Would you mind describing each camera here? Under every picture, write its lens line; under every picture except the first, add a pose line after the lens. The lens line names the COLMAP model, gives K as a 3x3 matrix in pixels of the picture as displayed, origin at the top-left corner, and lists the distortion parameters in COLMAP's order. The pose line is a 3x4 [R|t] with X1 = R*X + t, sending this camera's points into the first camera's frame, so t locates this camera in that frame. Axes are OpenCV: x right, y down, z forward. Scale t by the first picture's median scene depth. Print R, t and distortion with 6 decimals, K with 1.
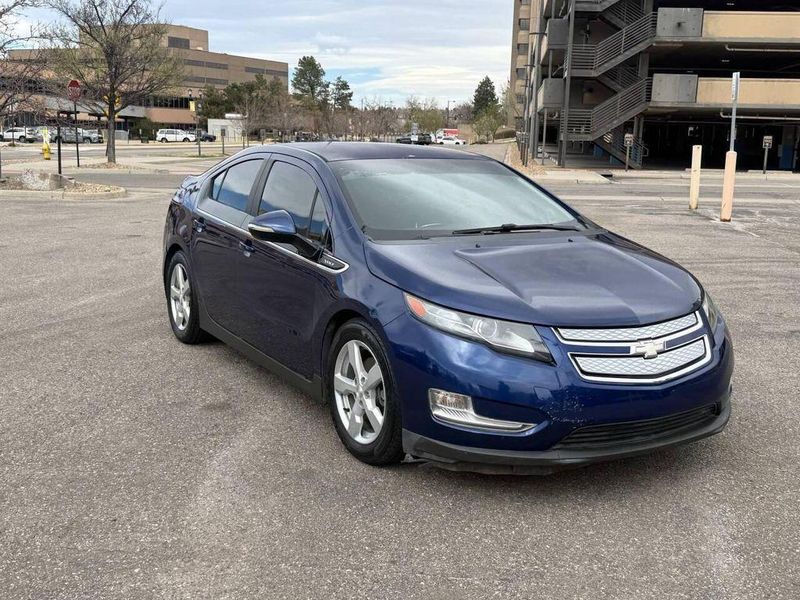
lens RADIAL K [[887.5, 0, 400.0], [0, 887.5, 300.0], [0, 0, 1]] dist [0.203866, -0.464768]
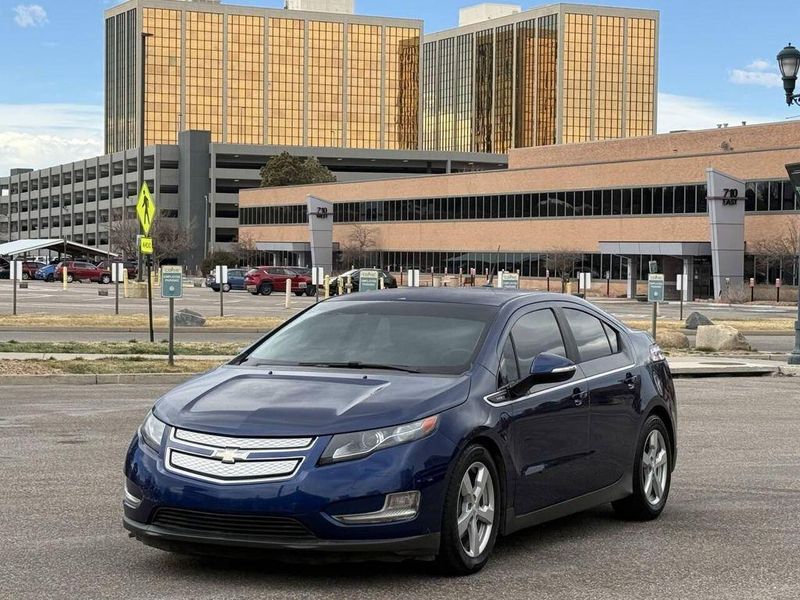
lens RADIAL K [[1804.3, 0, 400.0], [0, 1804.3, 300.0], [0, 0, 1]] dist [0.142627, 0.263123]
pose [[0.531633, 0.005272, -0.846958, 0.293391], [-0.161726, 0.982214, -0.095401, 0.005465], [0.831391, 0.187693, 0.523030, -0.009511]]
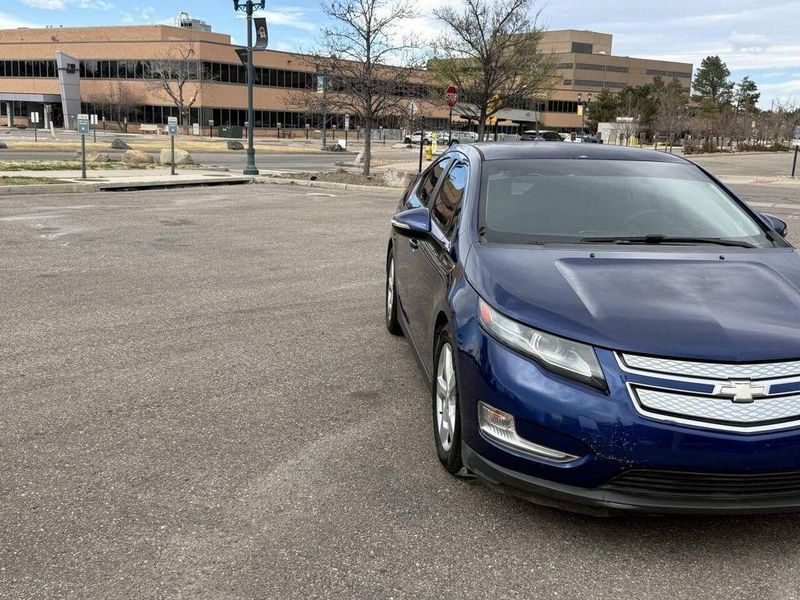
lens RADIAL K [[883.0, 0, 400.0], [0, 883.0, 300.0], [0, 0, 1]] dist [0.190744, -0.425640]
pose [[0.907632, 0.090741, -0.409841, 0.039993], [-0.092020, 0.995618, 0.016647, -0.001804], [0.409556, 0.022604, 0.912005, 0.013065]]
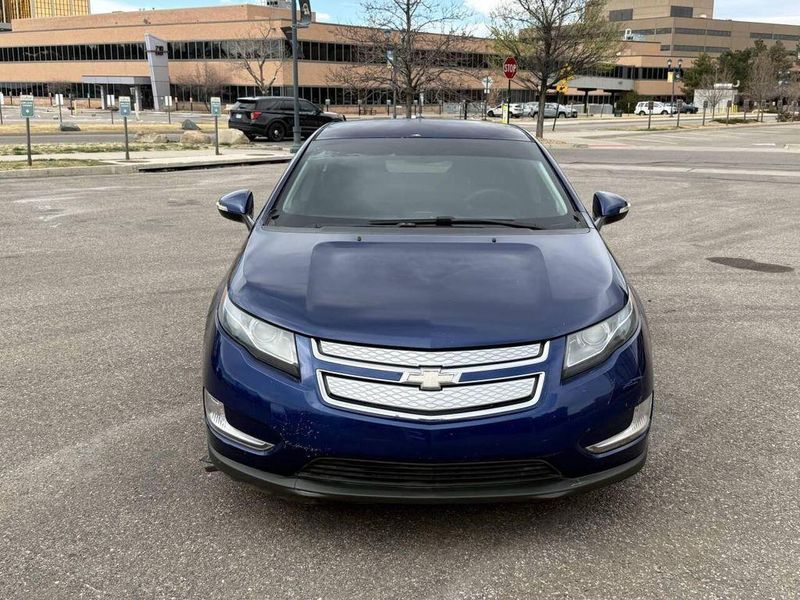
lens RADIAL K [[887.5, 0, 400.0], [0, 887.5, 300.0], [0, 0, 1]] dist [0.203866, -0.464768]
pose [[0.857747, 0.102238, -0.503804, 0.080954], [-0.087521, 0.994759, 0.052860, -0.007148], [0.506568, -0.001247, 0.862199, 0.035354]]
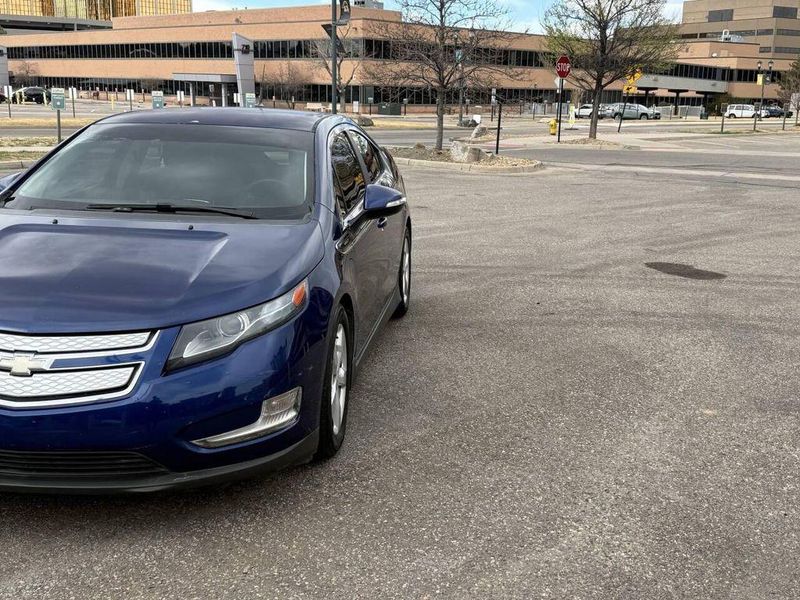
lens RADIAL K [[887.5, 0, 400.0], [0, 887.5, 300.0], [0, 0, 1]] dist [0.203866, -0.464768]
pose [[0.798262, 0.131783, -0.587717, 0.124456], [-0.117162, 0.991106, 0.063100, -0.011306], [0.590805, 0.018488, 0.806603, 0.068091]]
